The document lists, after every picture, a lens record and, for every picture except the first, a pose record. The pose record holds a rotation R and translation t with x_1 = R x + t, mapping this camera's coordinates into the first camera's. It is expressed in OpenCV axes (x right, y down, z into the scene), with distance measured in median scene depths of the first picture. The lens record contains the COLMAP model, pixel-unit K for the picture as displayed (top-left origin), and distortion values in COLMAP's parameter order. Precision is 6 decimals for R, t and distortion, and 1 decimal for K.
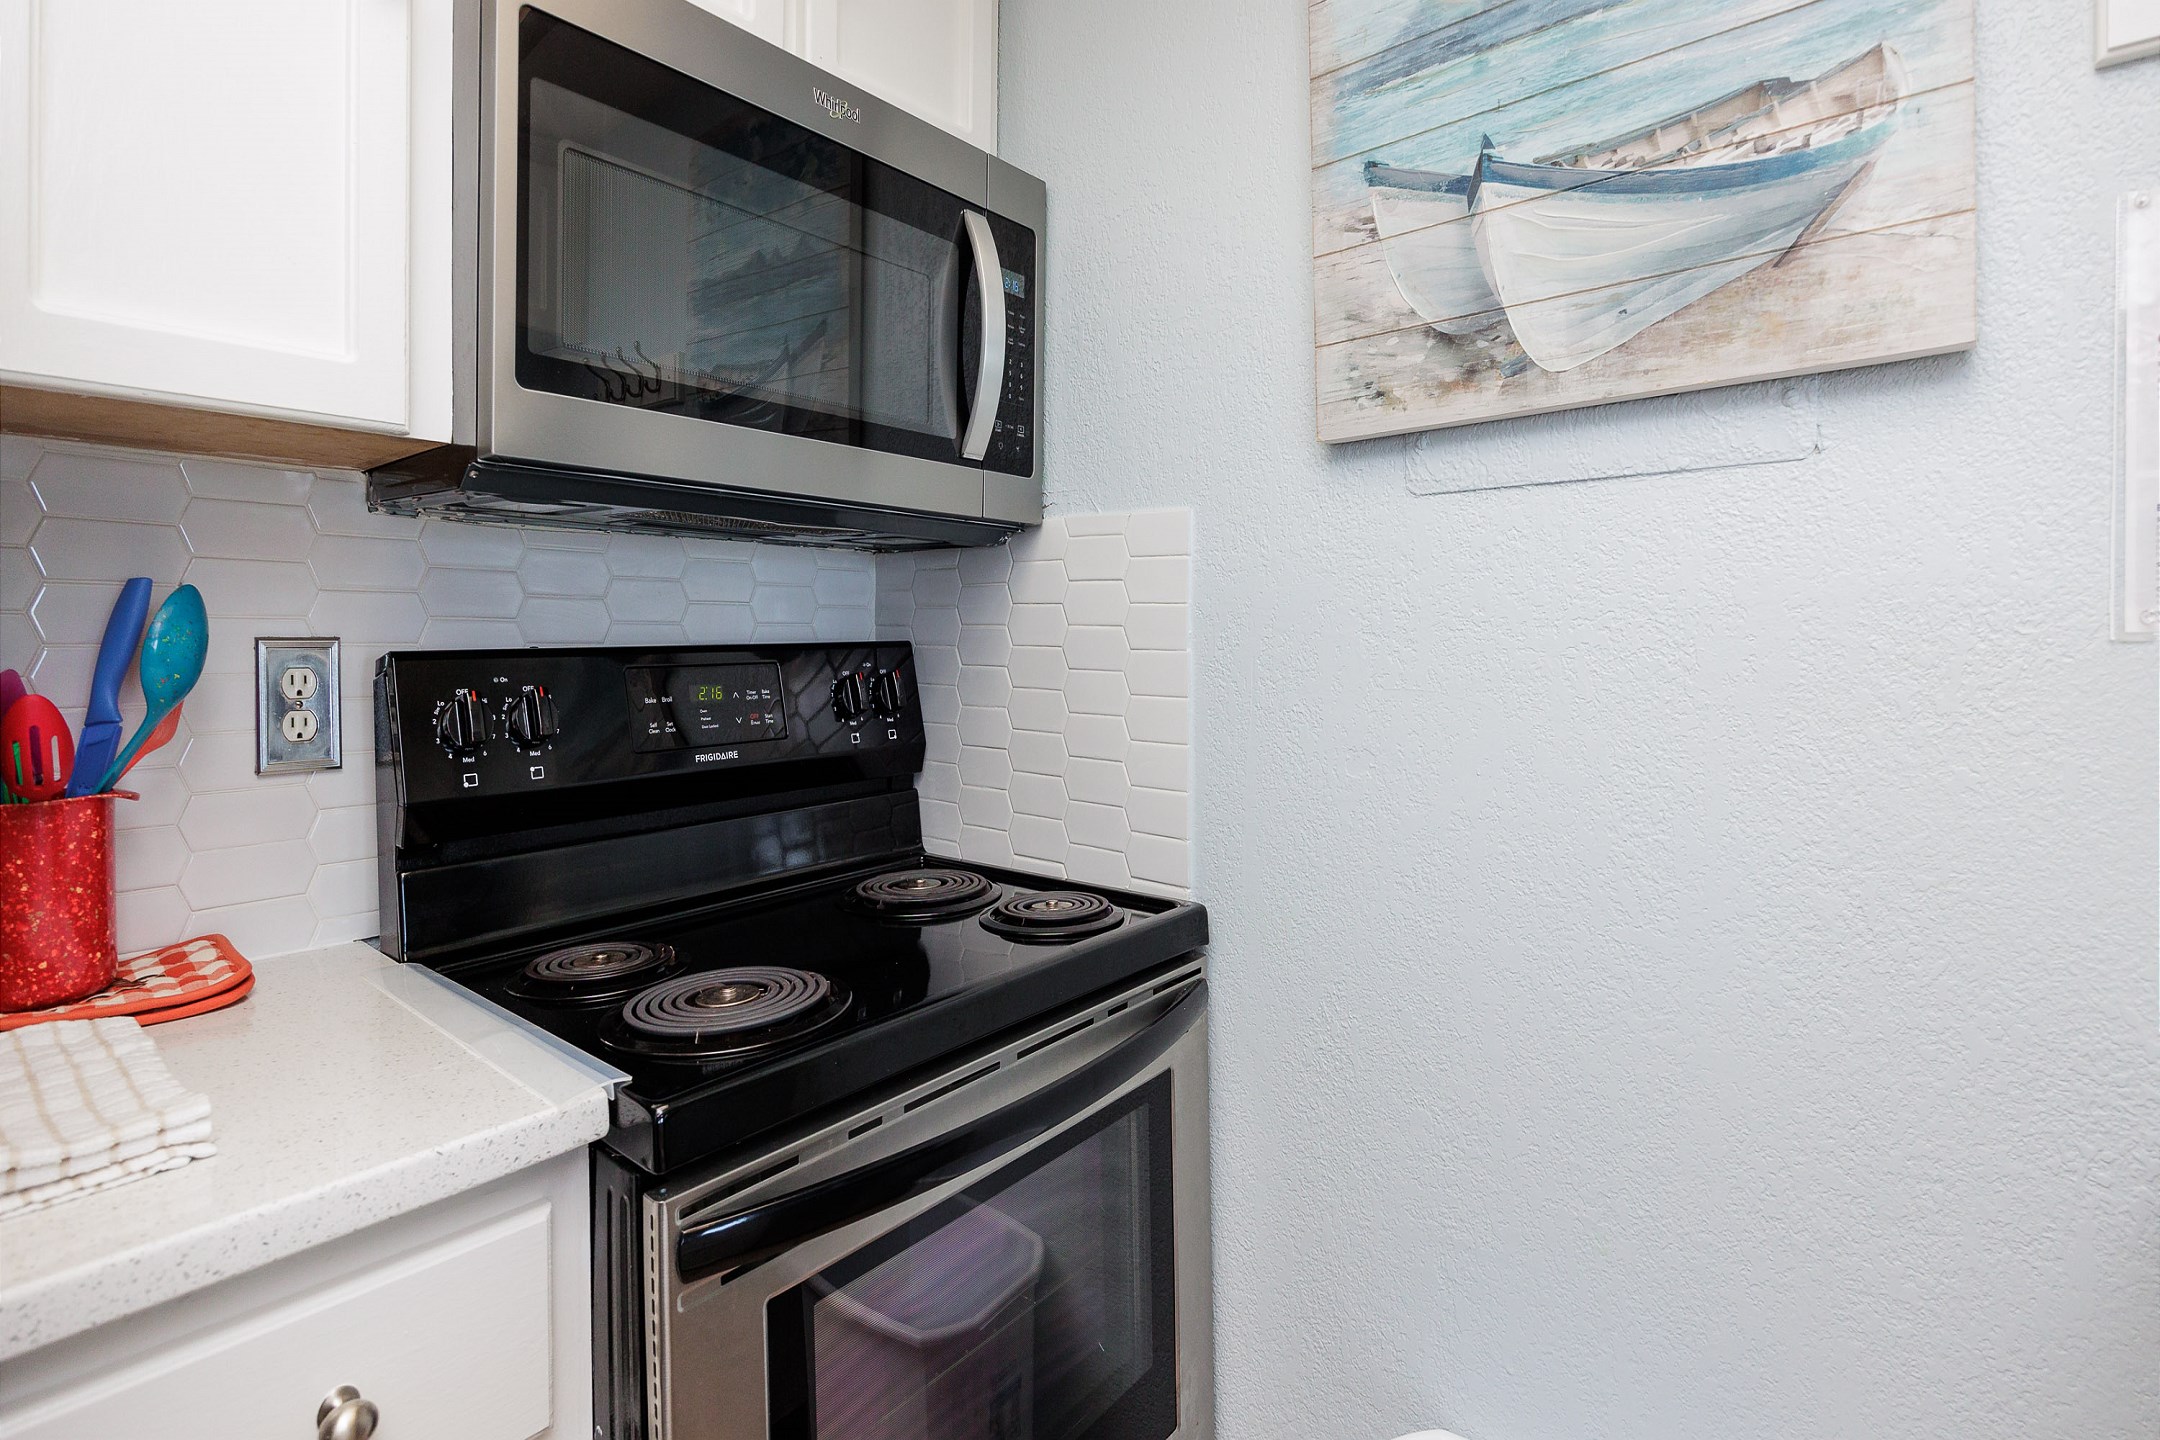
lens RADIAL K [[1034.8, 0, 1104.0], [0, 1034.8, 649.1], [0, 0, 1]] dist [0.003166, -0.000445]
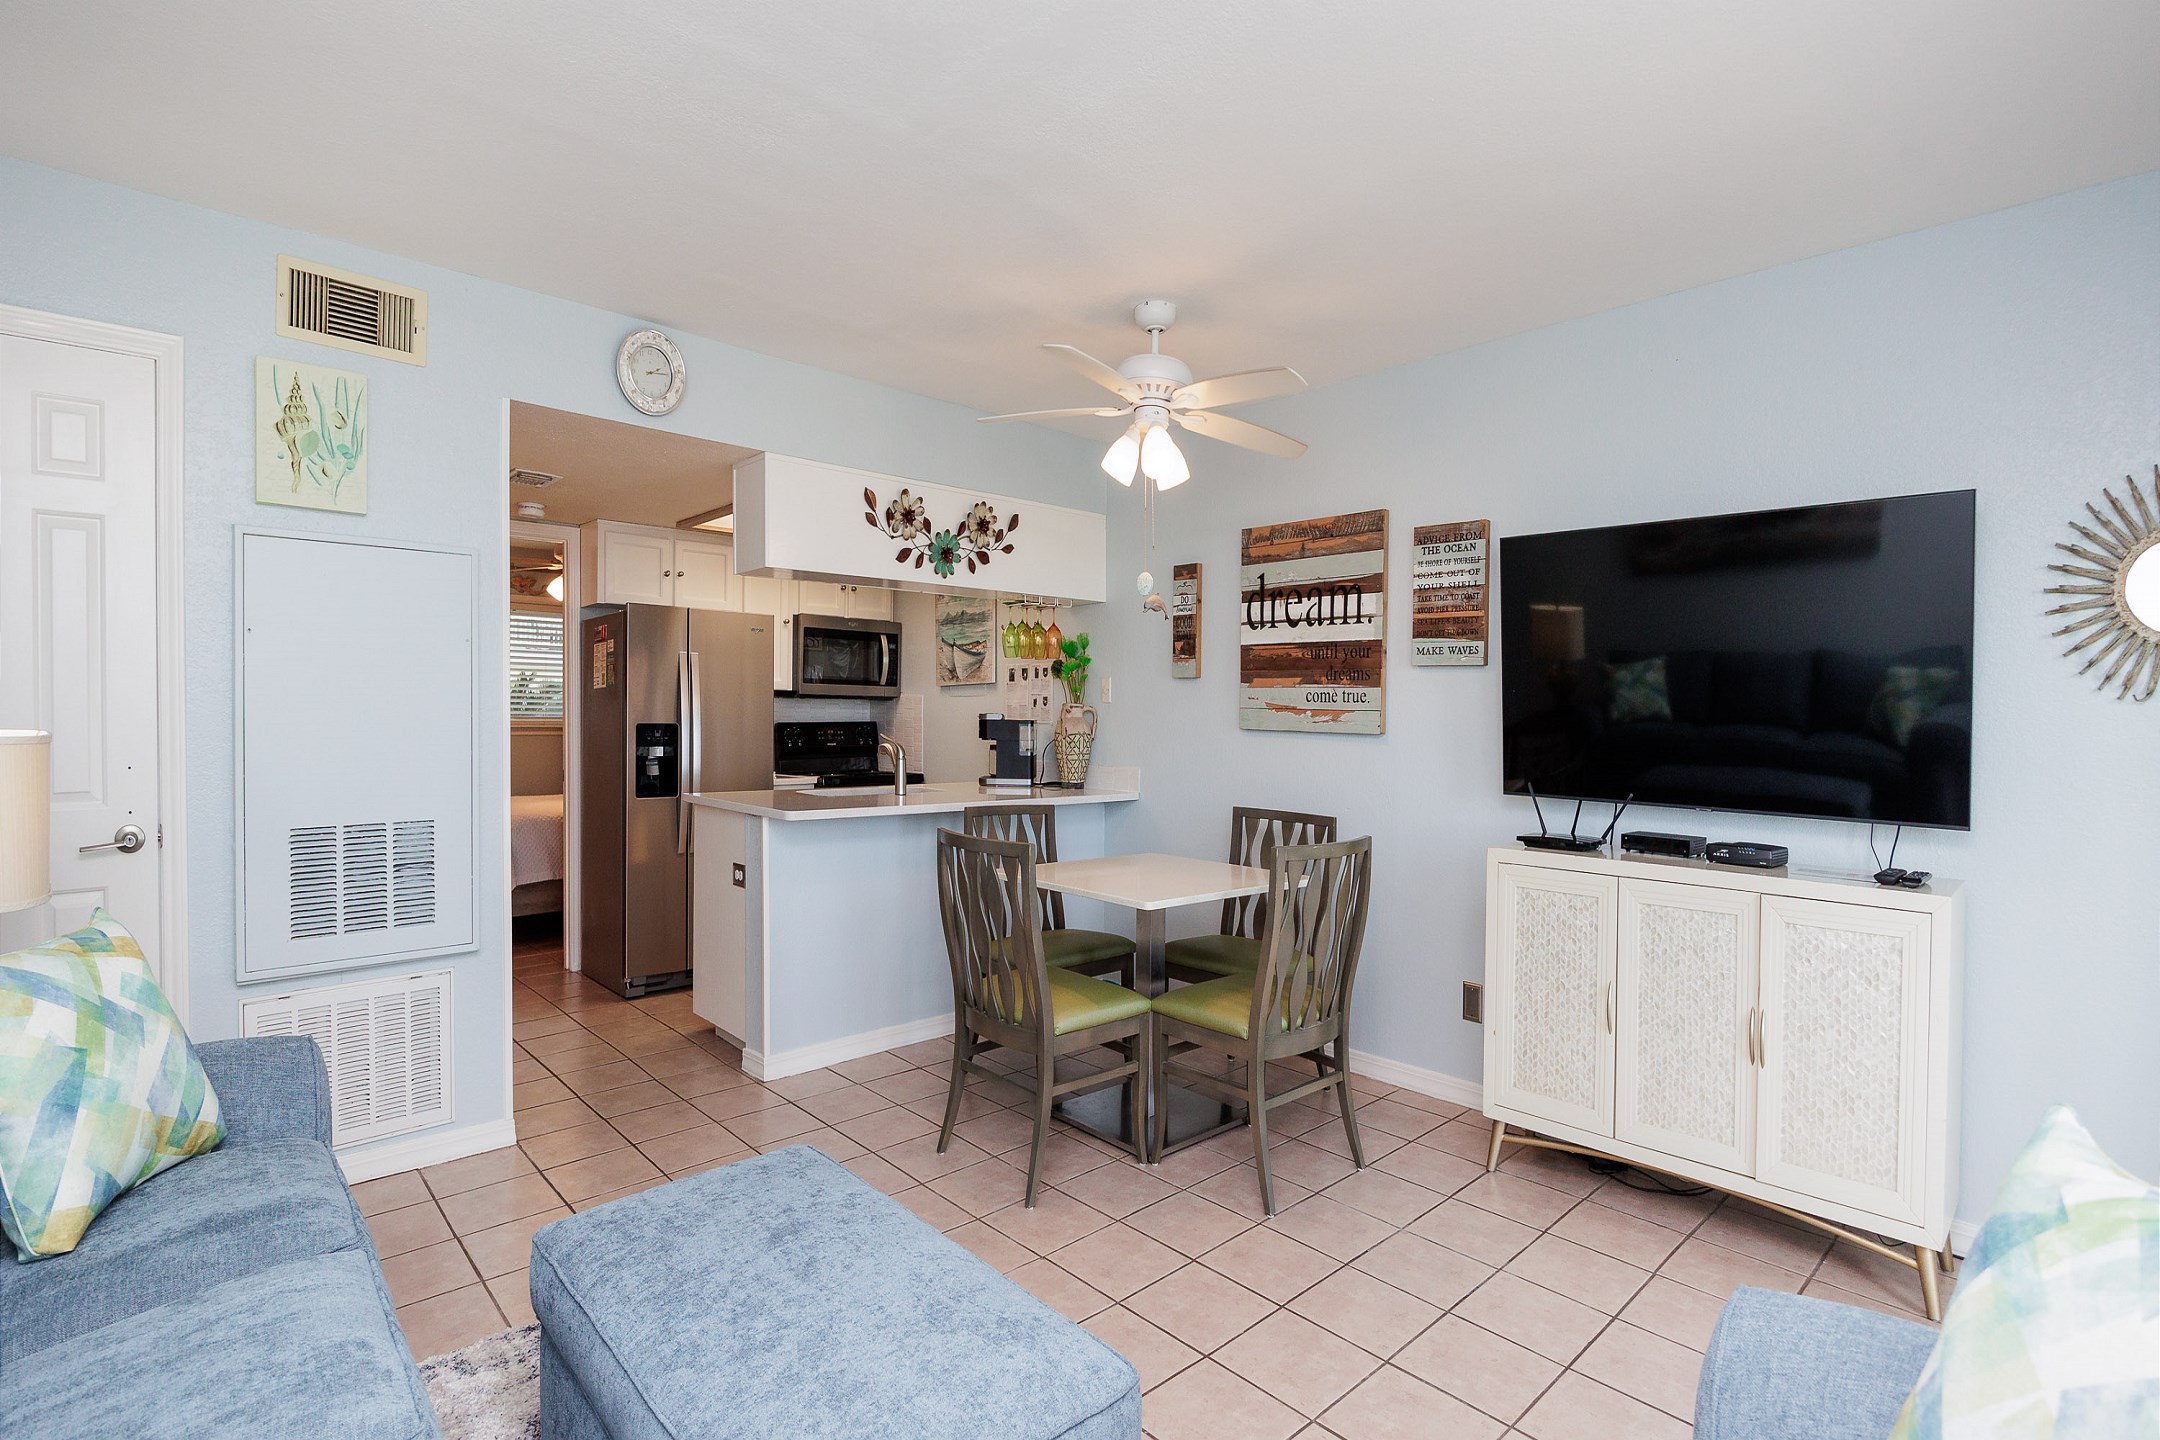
lens RADIAL K [[1034.8, 0, 1097.3], [0, 1034.8, 770.3], [0, 0, 1]] dist [0.003166, -0.000445]
pose [[0.992370, 0.016465, -0.122192, 1.912265], [-0.012416, 0.999351, 0.033824, 0.054843], [0.122669, -0.032049, 0.991930, -4.814168]]
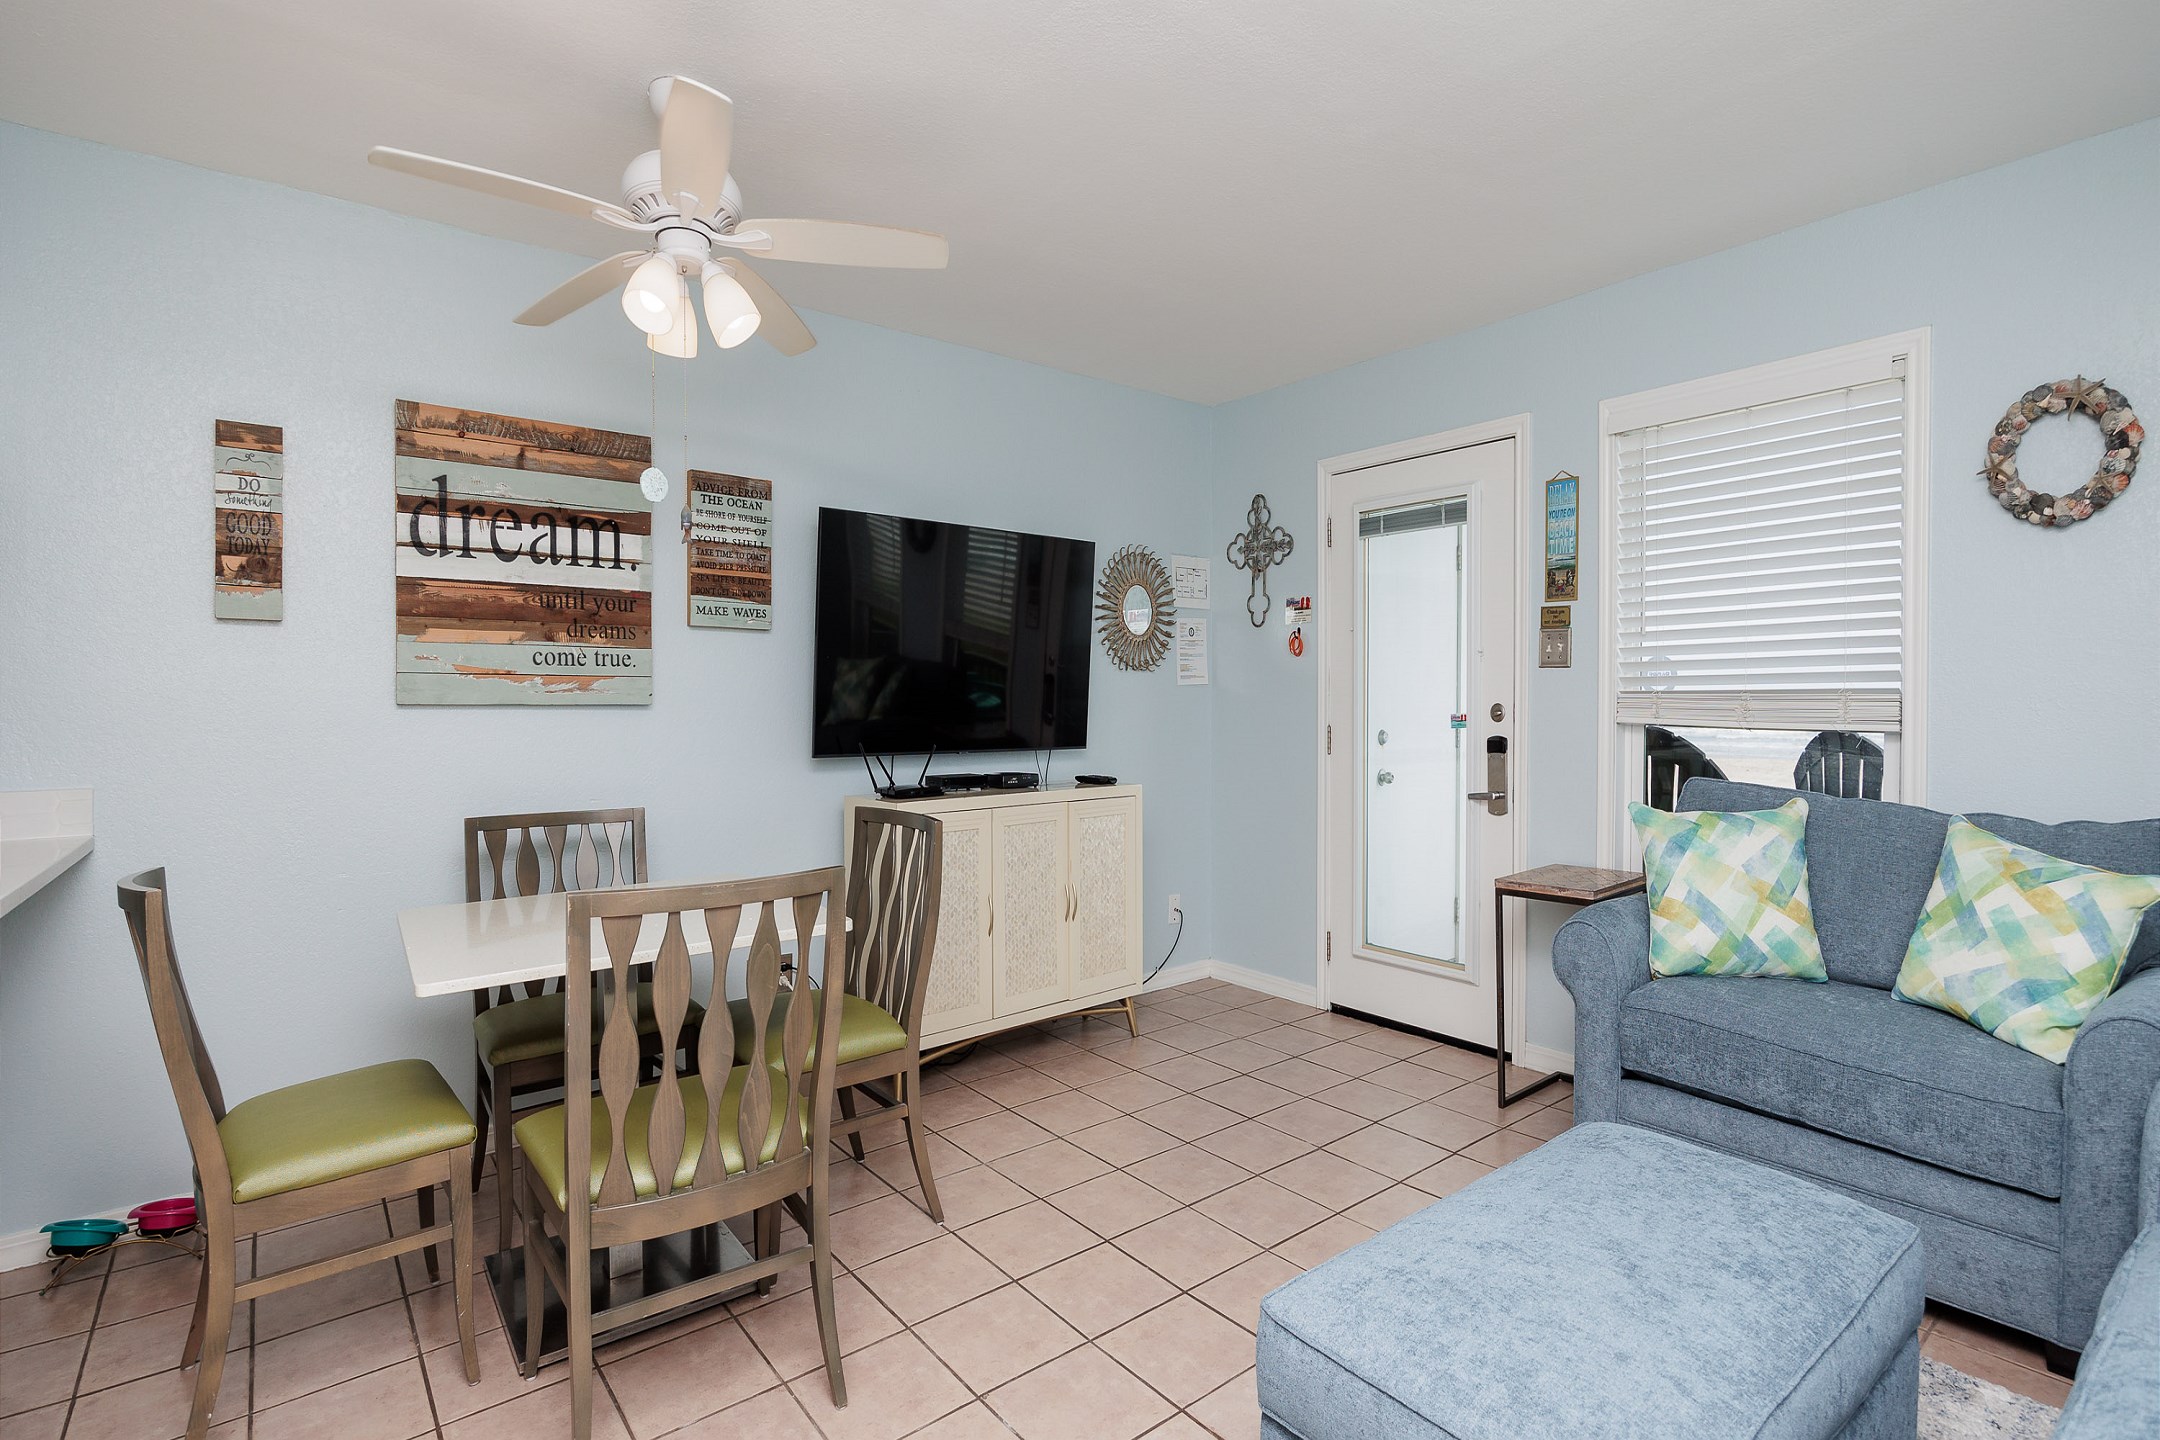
lens RADIAL K [[1034.8, 0, 1112.5], [0, 1034.8, 751.2], [0, 0, 1]] dist [0.003166, -0.000445]
pose [[0.202666, -0.056626, 0.977609, -0.514149], [0.028991, 0.998236, 0.051810, 0.058454], [-0.978819, 0.017842, 0.203950, -2.850150]]
